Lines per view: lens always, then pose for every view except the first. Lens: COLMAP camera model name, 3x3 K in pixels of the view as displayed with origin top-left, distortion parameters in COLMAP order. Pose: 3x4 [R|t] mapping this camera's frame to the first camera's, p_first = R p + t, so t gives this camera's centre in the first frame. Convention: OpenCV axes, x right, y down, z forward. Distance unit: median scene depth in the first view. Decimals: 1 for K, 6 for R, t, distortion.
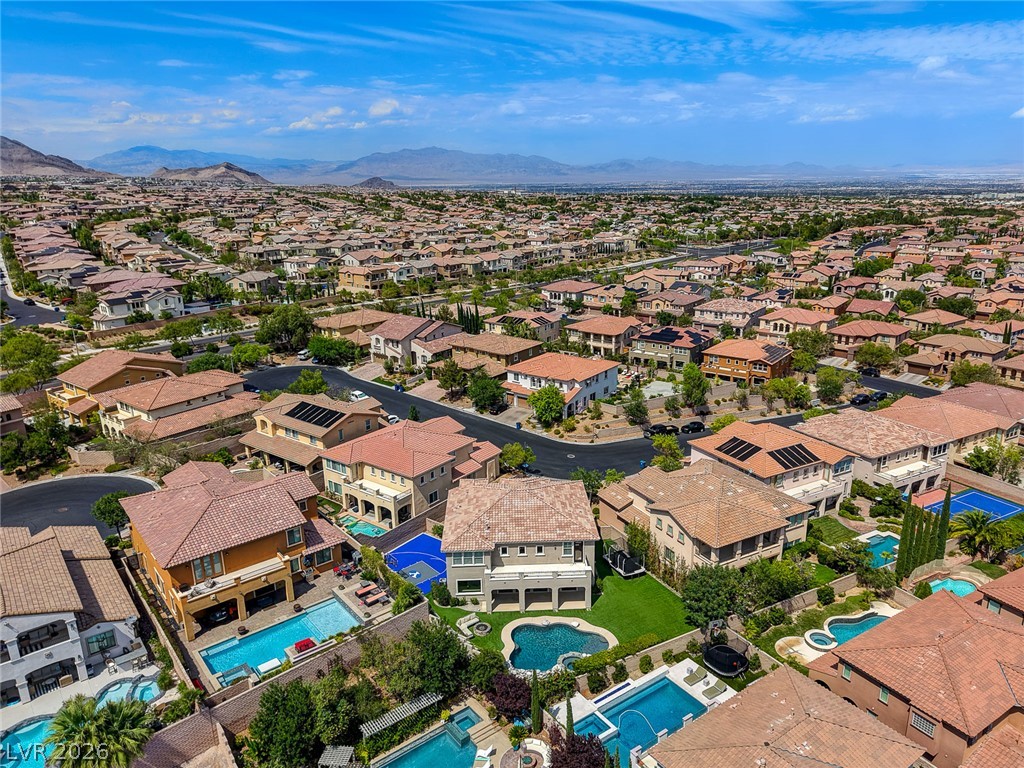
lens RADIAL K [[709.2, 0, 509.5], [0, 709.2, 385.2], [0, 0, 1]] dist [0.063773, -0.090920]
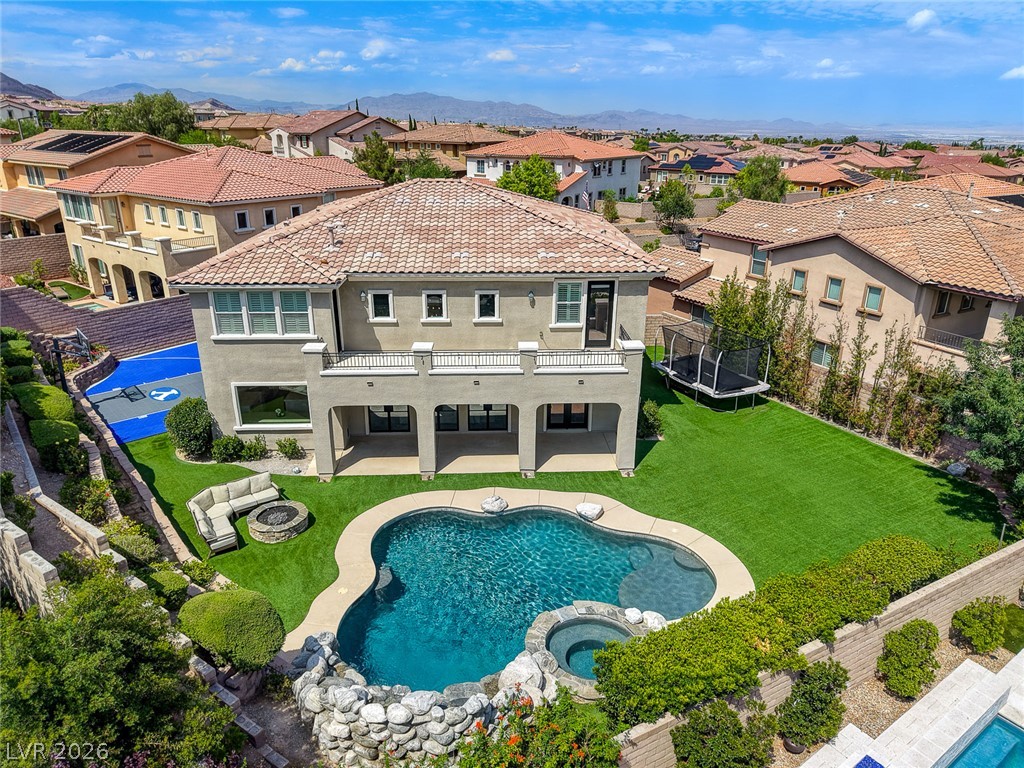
lens RADIAL K [[694.2, 0, 509.5], [0, 694.2, 390.1], [0, 0, 1]] dist [0.013136, -0.007798]
pose [[0.999573, 0.020376, 0.020935, 0.026944], [-0.021964, 0.996659, 0.078663, 0.139566], [-0.019263, -0.079089, 0.996681, 0.379852]]
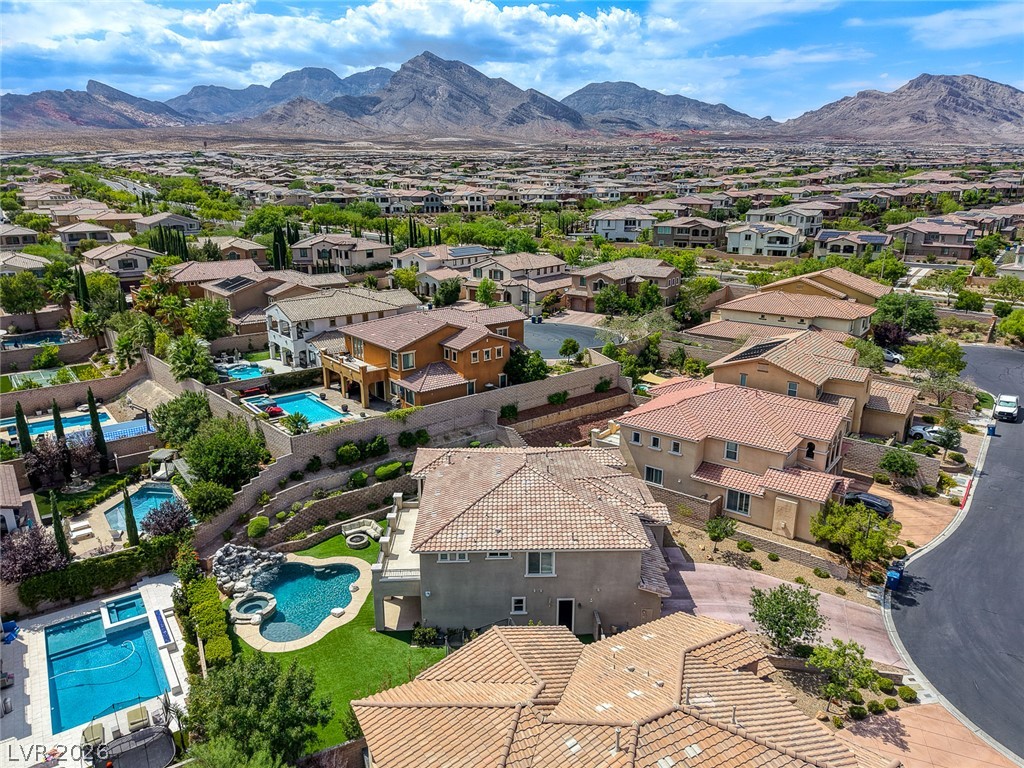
lens RADIAL K [[692.6, 0, 509.8], [0, 692.6, 379.4], [0, 0, 1]] dist [0.017263, -0.014240]
pose [[0.003733, 0.298171, -0.954505, 0.348408], [-0.286892, 0.914706, 0.284616, -0.051747], [0.957956, 0.272777, 0.088957, 0.556610]]
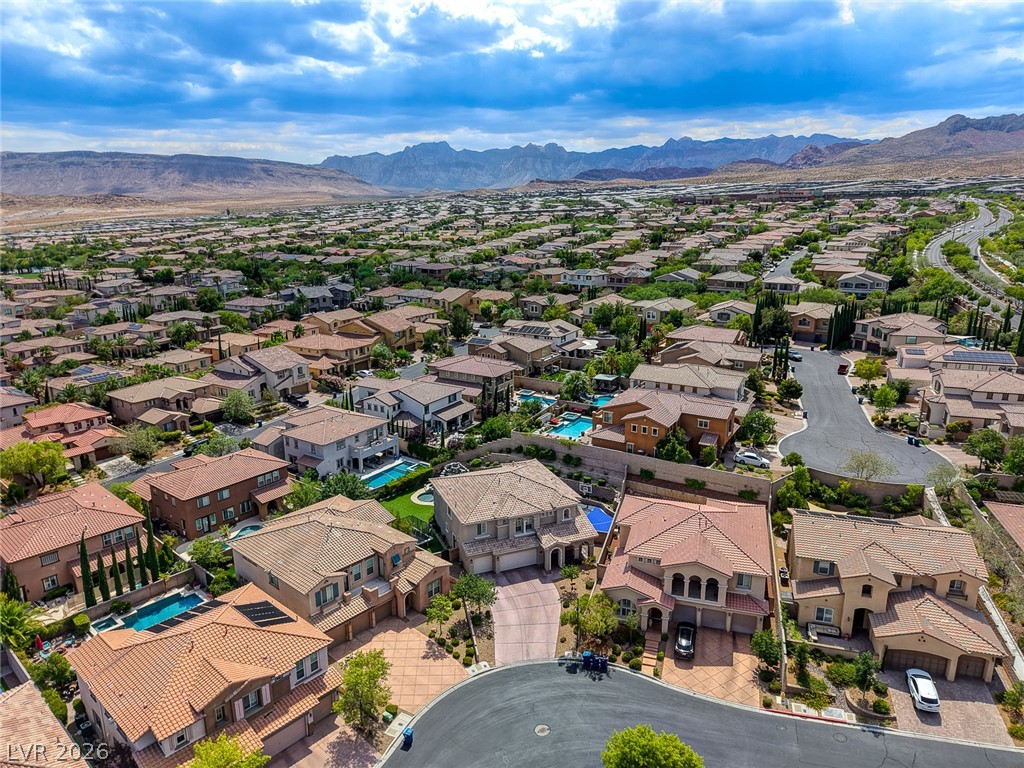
lens RADIAL K [[684.9, 0, 512.7], [0, 684.9, 381.6], [0, 0, 1]] dist [0.059640, -0.079918]
pose [[-0.932750, 0.117210, -0.340938, 0.219575], [-0.079589, 0.855400, 0.511816, -0.331584], [0.351629, 0.504531, -0.788546, 1.097586]]
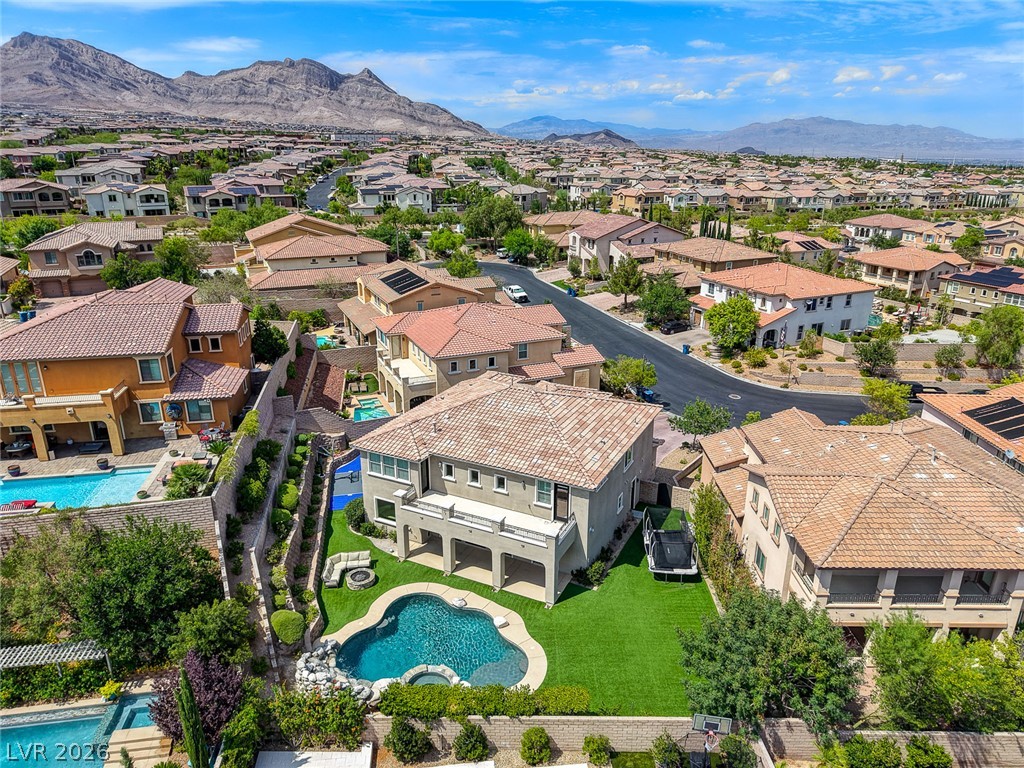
lens RADIAL K [[692.6, 0, 509.8], [0, 692.6, 379.4], [0, 0, 1]] dist [0.017263, -0.014240]
pose [[0.879263, 0.172235, -0.444107, 0.162548], [-0.154639, 0.985054, 0.075865, 0.058814], [0.450536, 0.001971, 0.892756, 0.282794]]
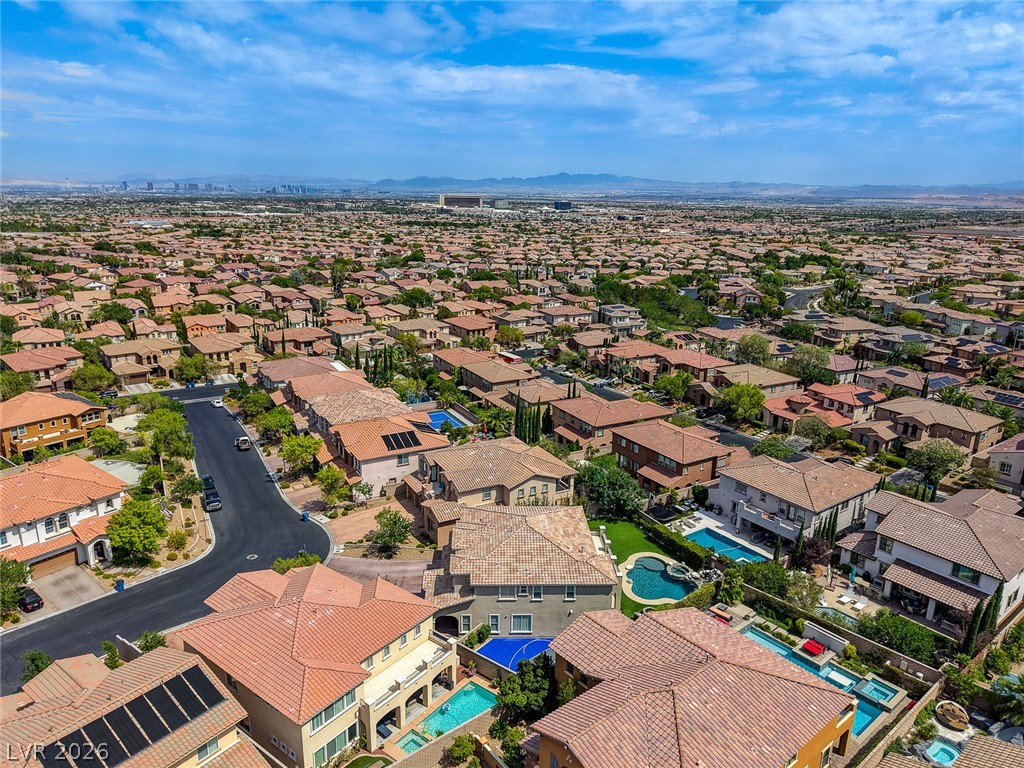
lens RADIAL K [[702.5, 0, 509.3], [0, 702.5, 381.3], [0, 0, 1]] dist [0.034952, -0.043605]
pose [[-0.018084, -0.255868, 0.966543, -0.517210], [0.268636, 0.929911, 0.251197, -0.163282], [-0.963072, 0.264191, 0.051919, 0.563261]]
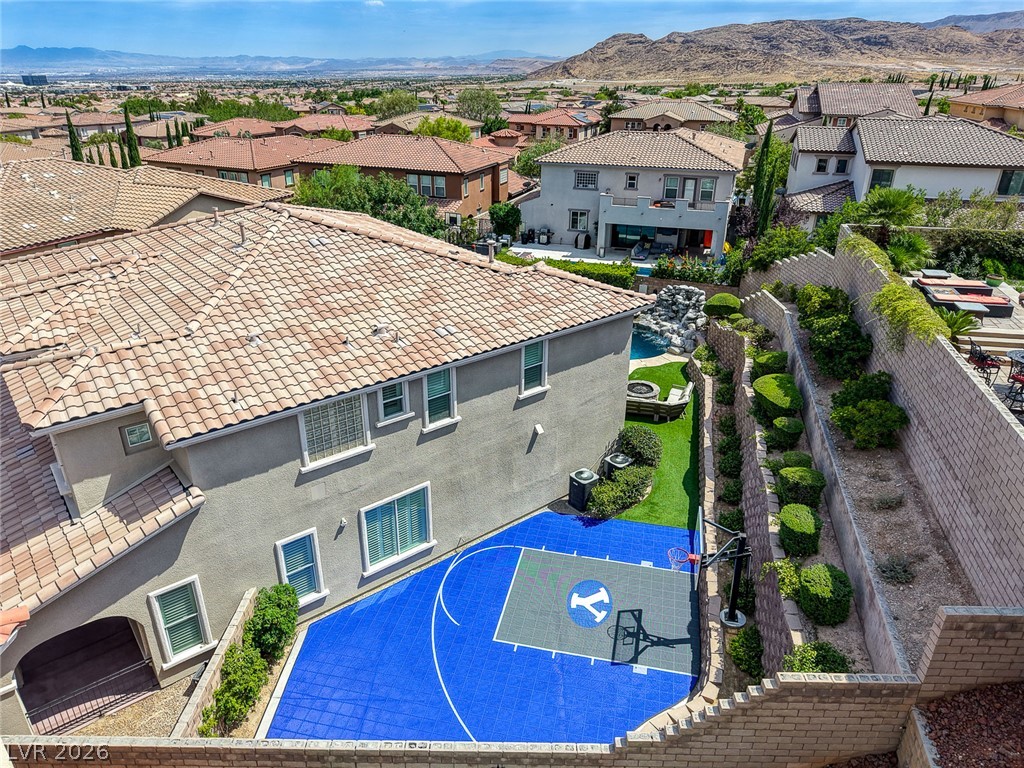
lens RADIAL K [[694.2, 0, 509.5], [0, 694.2, 390.1], [0, 0, 1]] dist [0.013136, -0.007798]
pose [[-0.605653, -0.324024, 0.726768, -0.158574], [0.236801, 0.798564, 0.553372, 0.046459], [-0.759677, 0.507251, -0.406924, 0.656207]]
